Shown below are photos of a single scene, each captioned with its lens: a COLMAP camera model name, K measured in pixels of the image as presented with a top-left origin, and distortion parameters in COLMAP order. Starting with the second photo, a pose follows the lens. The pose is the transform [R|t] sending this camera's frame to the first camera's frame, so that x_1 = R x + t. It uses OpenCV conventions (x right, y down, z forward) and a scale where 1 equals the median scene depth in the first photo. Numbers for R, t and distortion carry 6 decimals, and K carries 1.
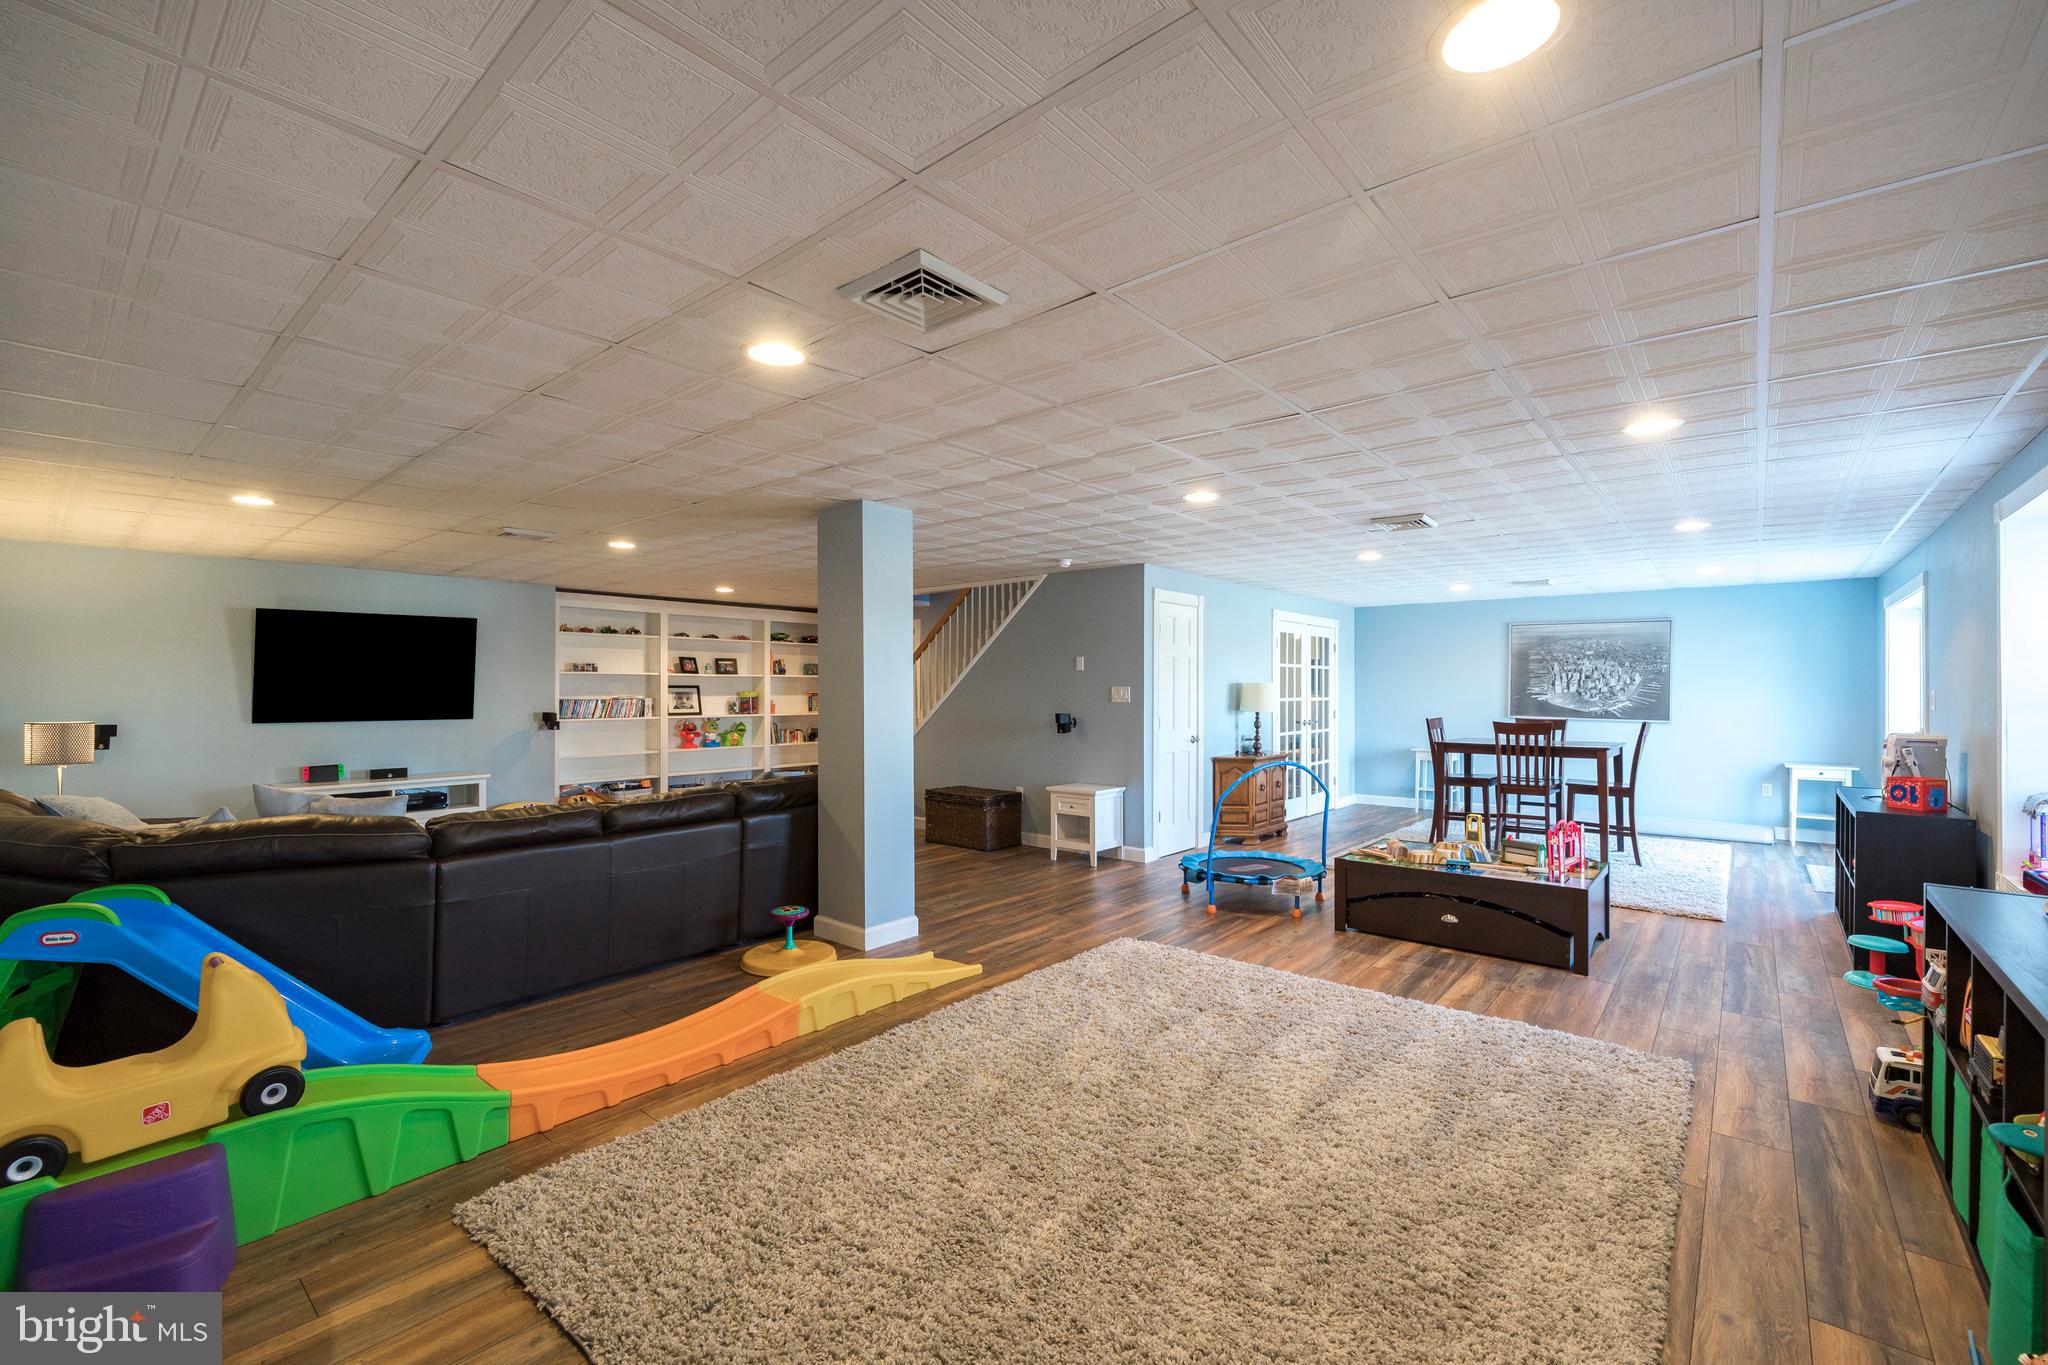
lens RADIAL K [[860.8, 0, 1021.8], [0, 860.8, 690.8], [0, 0, 1]] dist [-0.000705, 0.000009]
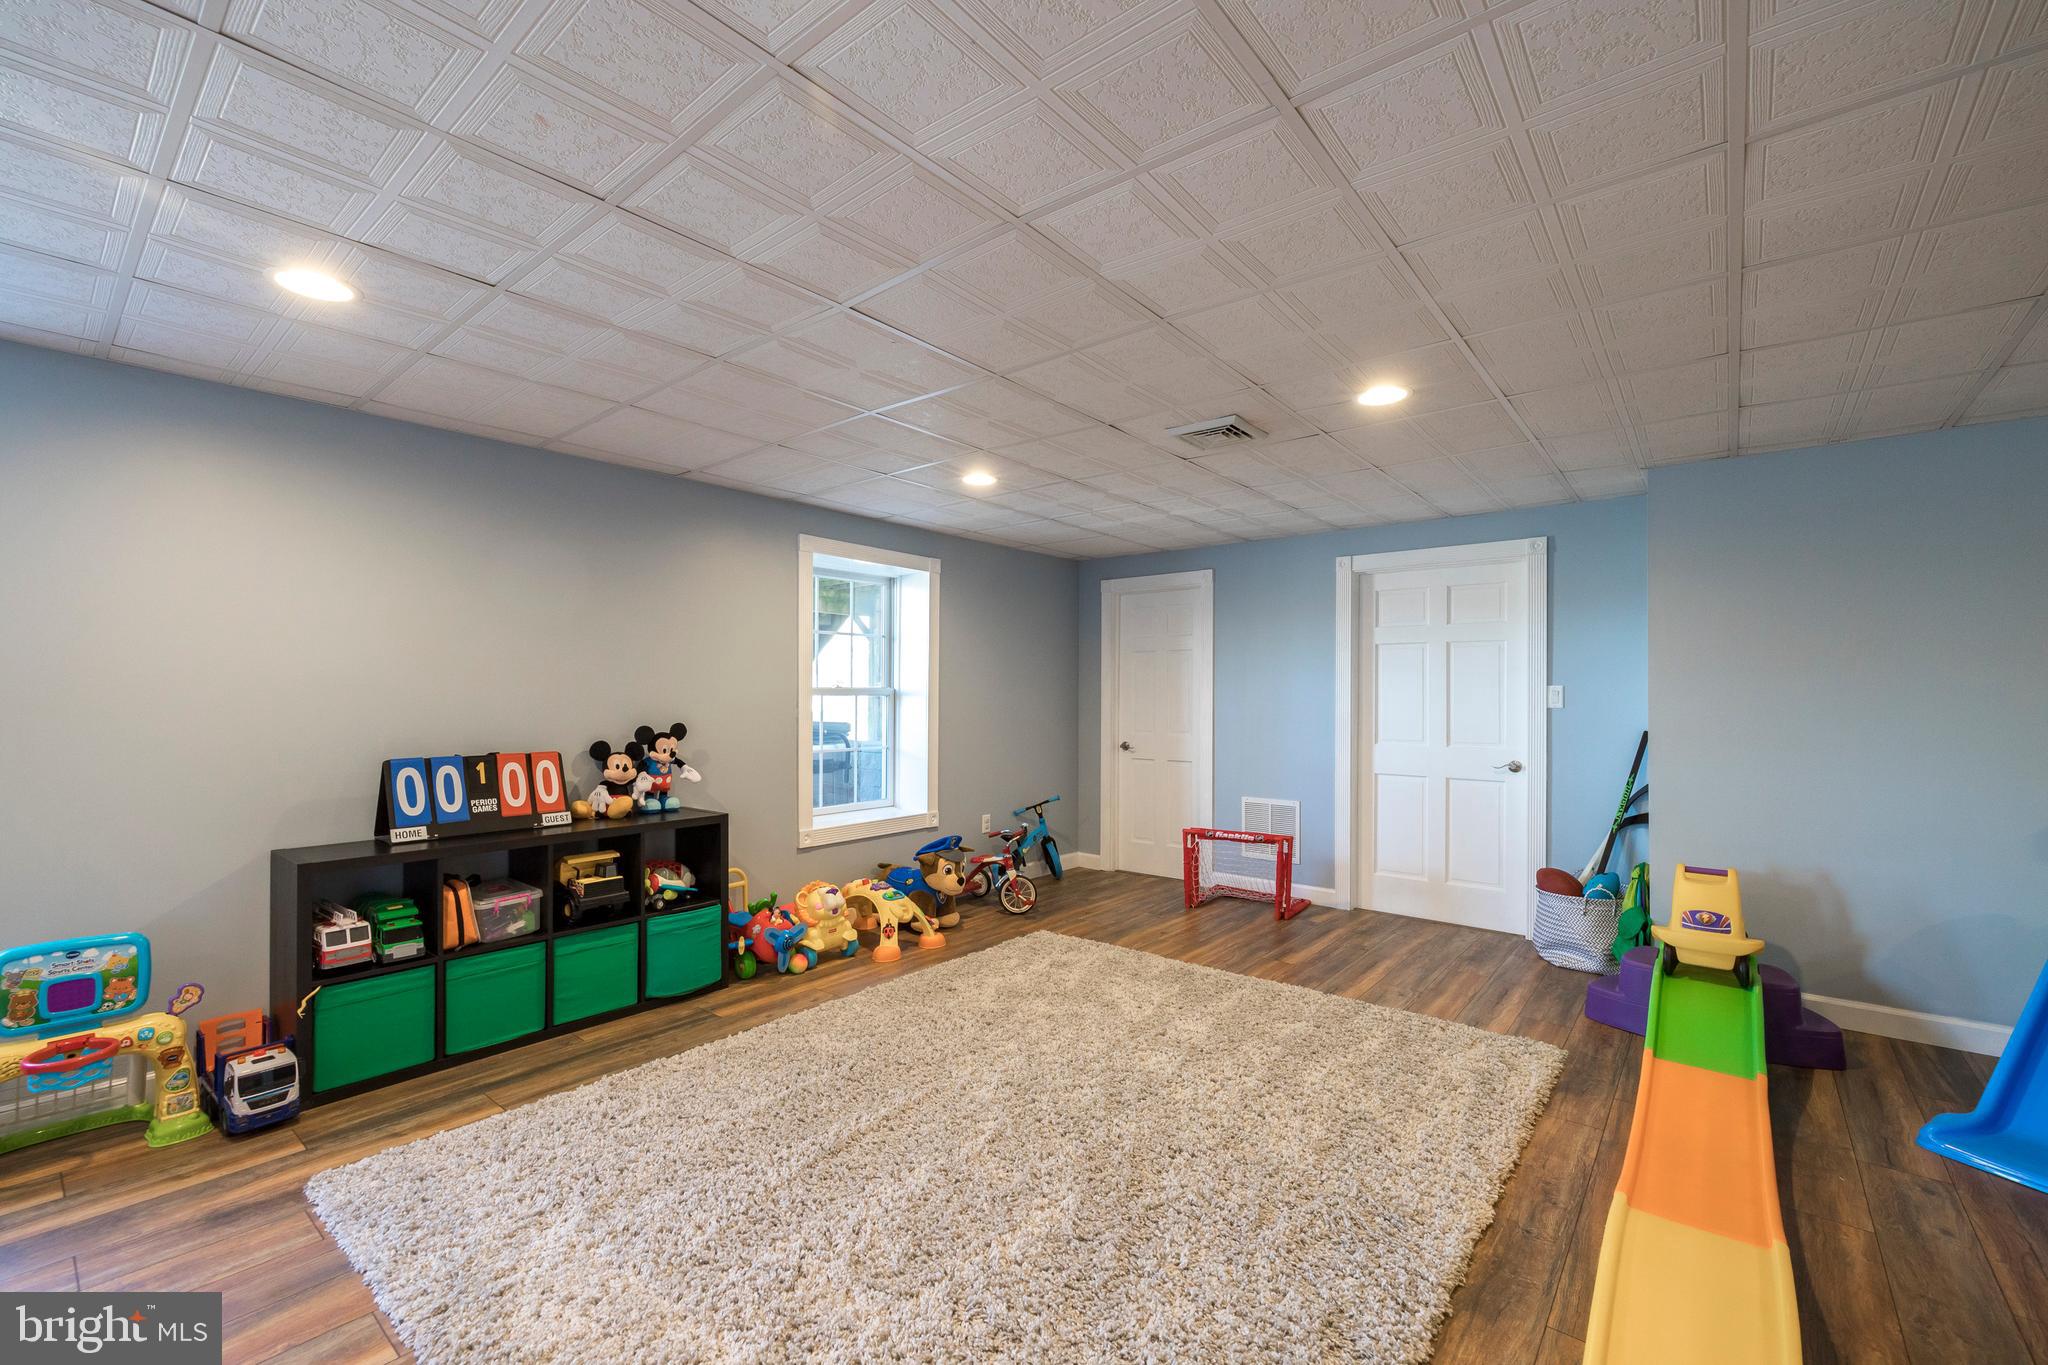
lens RADIAL K [[860.8, 0, 1021.8], [0, 860.8, 690.8], [0, 0, 1]] dist [-0.000705, 0.000009]
pose [[-0.999906, -0.003511, -0.013236, 0.196110], [-0.003499, 0.999993, -0.000903, 0.015308], [0.013239, -0.000857, -0.999912, 1.896585]]
